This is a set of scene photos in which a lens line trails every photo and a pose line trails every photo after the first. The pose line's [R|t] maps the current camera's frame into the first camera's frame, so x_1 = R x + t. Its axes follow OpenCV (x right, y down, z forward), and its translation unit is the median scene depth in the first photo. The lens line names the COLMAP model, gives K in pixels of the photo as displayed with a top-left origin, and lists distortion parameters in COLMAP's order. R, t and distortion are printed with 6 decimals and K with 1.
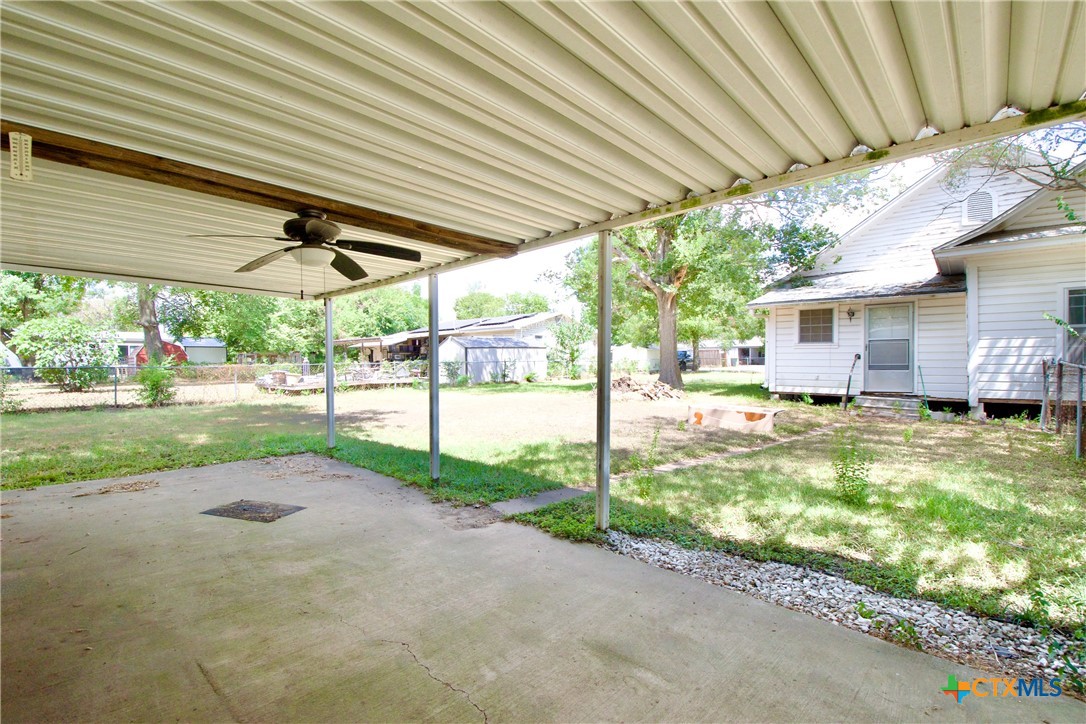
lens RADIAL K [[476.2, 0, 544.4], [0, 476.2, 366.3], [0, 0, 1]] dist [0.016009, -0.021040]
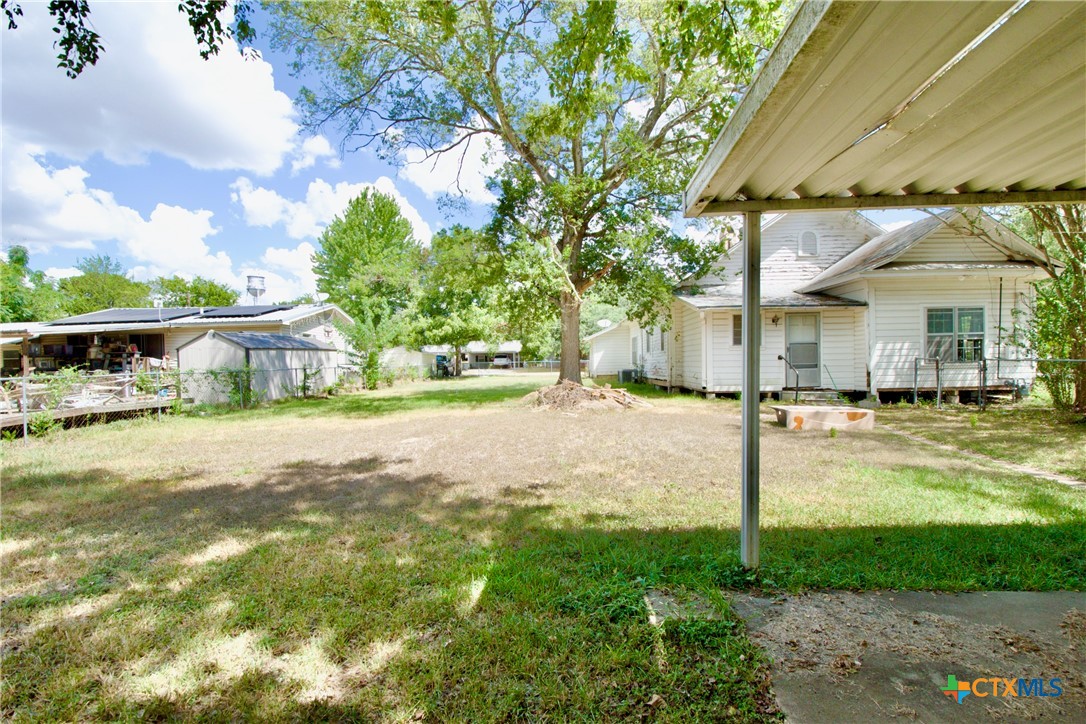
lens RADIAL K [[476.2, 0, 544.4], [0, 476.2, 366.3], [0, 0, 1]] dist [0.016009, -0.021040]
pose [[0.775536, -0.013542, 0.631158, -0.543238], [0.021311, 0.999762, -0.004735, -0.006078], [-0.630943, 0.017123, 0.775640, 0.499389]]
